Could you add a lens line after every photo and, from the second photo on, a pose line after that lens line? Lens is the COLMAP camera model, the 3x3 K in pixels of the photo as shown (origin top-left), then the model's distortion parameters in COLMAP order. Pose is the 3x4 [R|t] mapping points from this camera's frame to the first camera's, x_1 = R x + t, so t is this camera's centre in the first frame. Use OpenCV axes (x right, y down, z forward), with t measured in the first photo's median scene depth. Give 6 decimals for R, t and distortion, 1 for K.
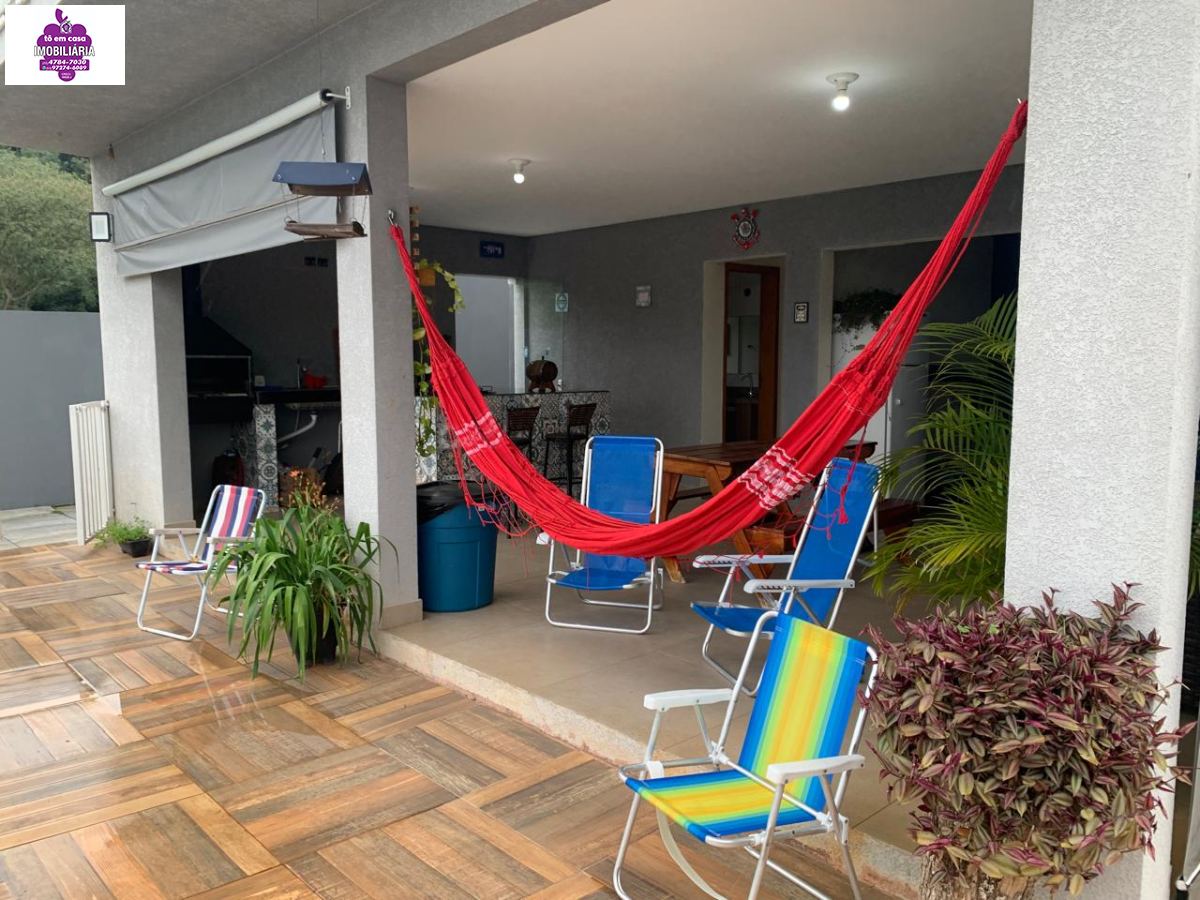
lens RADIAL K [[908.7, 0, 611.7], [0, 908.7, 453.1], [0, 0, 1]] dist [0.015068, -0.004802]
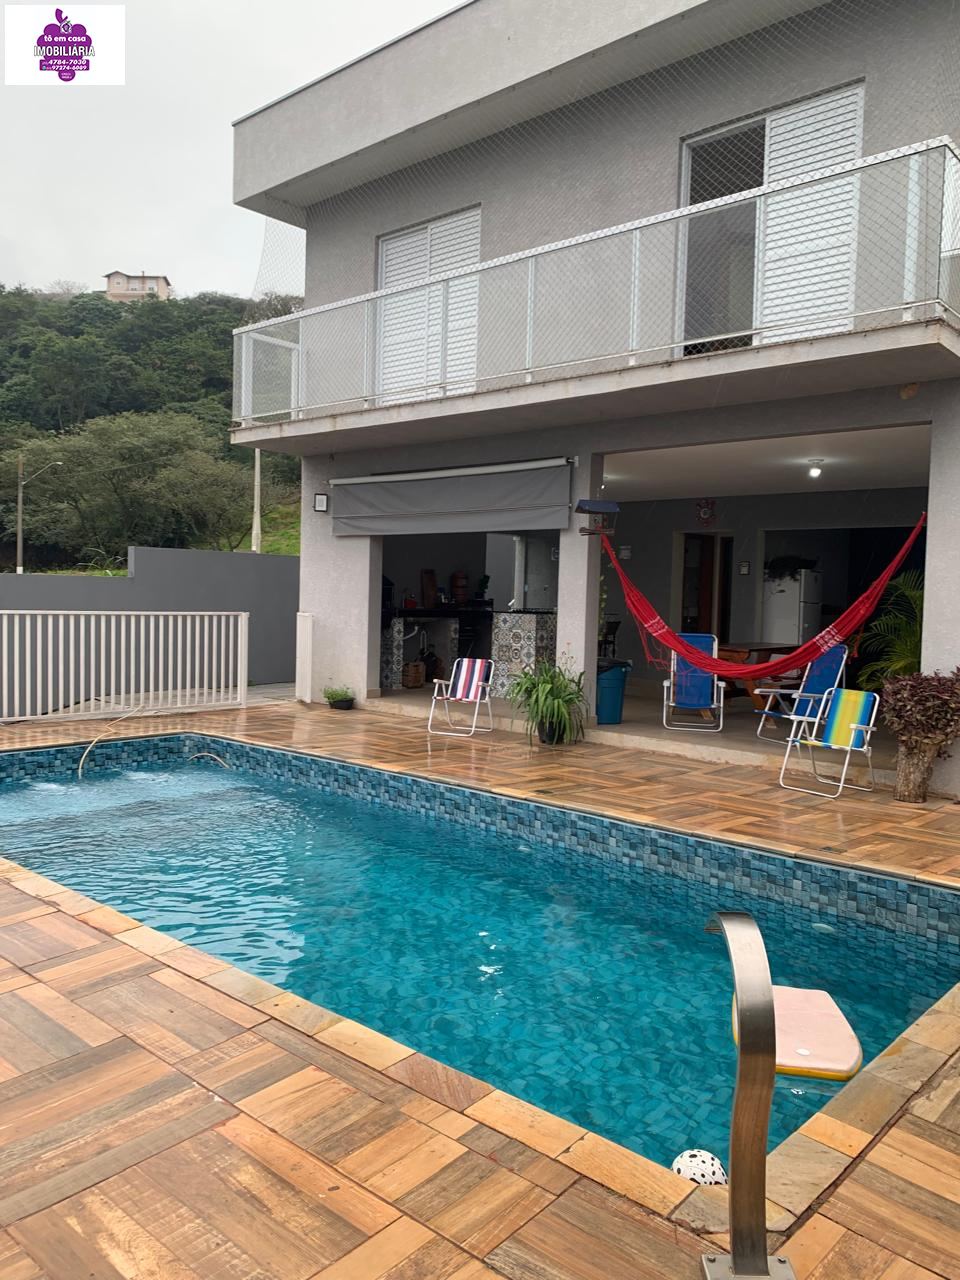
lens RADIAL K [[969.3, 0, 467.7], [0, 969.3, 643.1], [0, 0, 1]] dist [0.015068, -0.004802]
pose [[0.996807, 0.022522, 0.076605, -0.612121], [-0.018239, 0.998255, -0.056160, 0.121673], [-0.077736, 0.054583, 0.995479, -0.976263]]
